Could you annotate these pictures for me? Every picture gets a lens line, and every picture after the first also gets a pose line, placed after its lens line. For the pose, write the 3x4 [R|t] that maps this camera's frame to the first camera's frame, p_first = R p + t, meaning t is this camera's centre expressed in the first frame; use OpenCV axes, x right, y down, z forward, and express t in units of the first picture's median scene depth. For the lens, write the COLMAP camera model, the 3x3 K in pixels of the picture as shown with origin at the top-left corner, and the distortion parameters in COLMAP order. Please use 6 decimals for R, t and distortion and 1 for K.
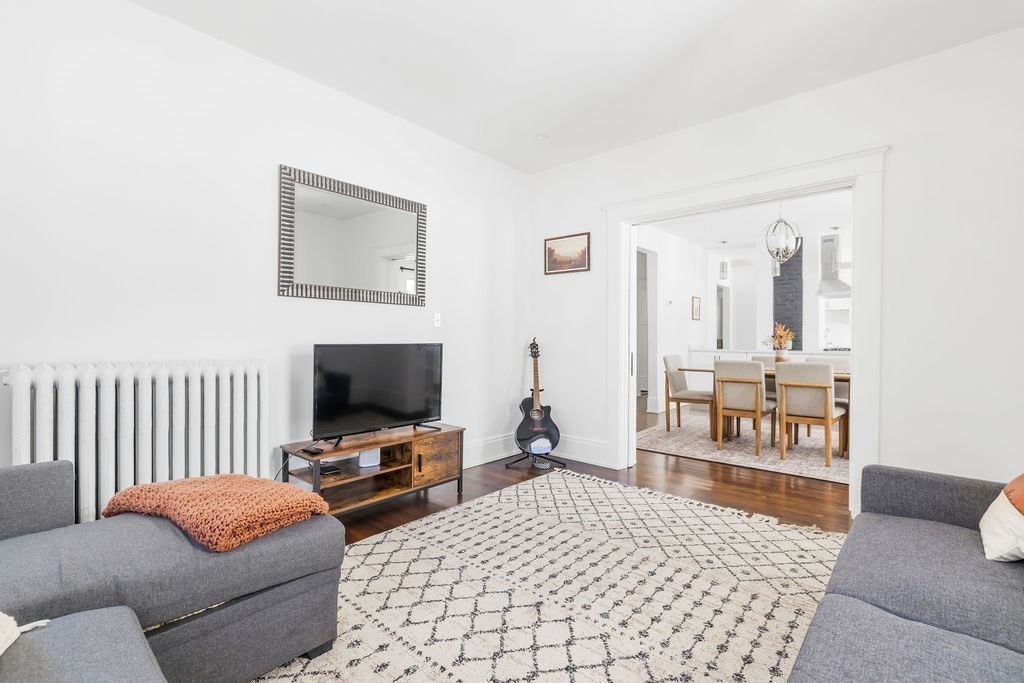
lens RADIAL K [[459.6, 0, 502.2], [0, 459.6, 337.2], [0, 0, 1]] dist [-0.000679, -0.000093]
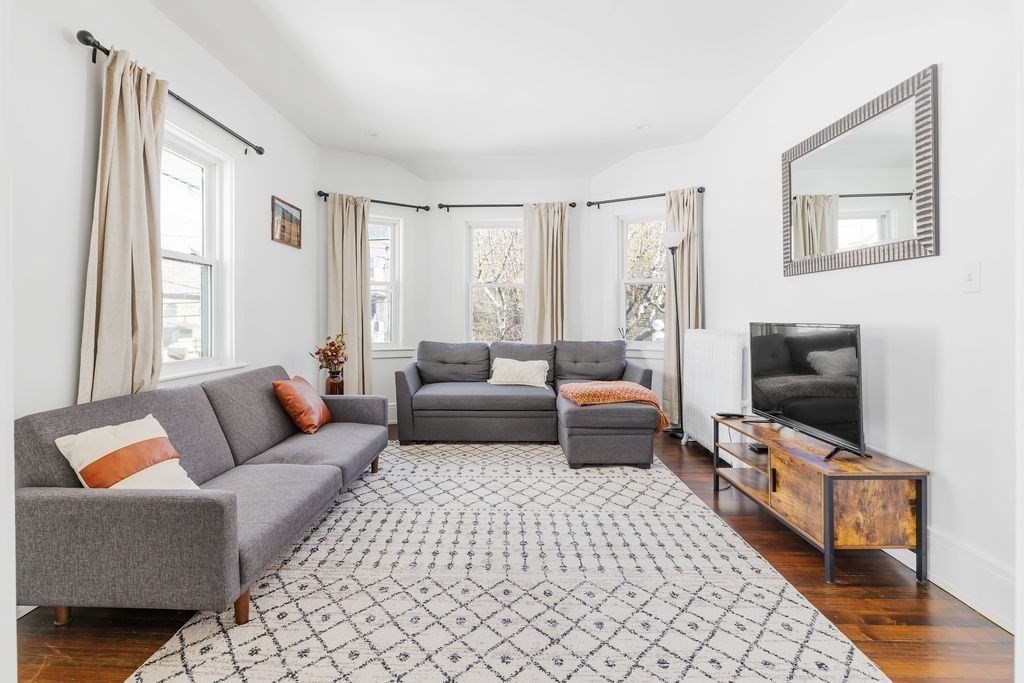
lens RADIAL K [[459.6, 0, 500.0], [0, 459.6, 318.2], [0, 0, 1]] dist [-0.000679, -0.000093]
pose [[-0.748862, -0.002569, -0.662721, 0.891917], [-0.000650, 0.999995, -0.003142, 0.010828], [0.662726, -0.001922, -0.748860, 1.700891]]
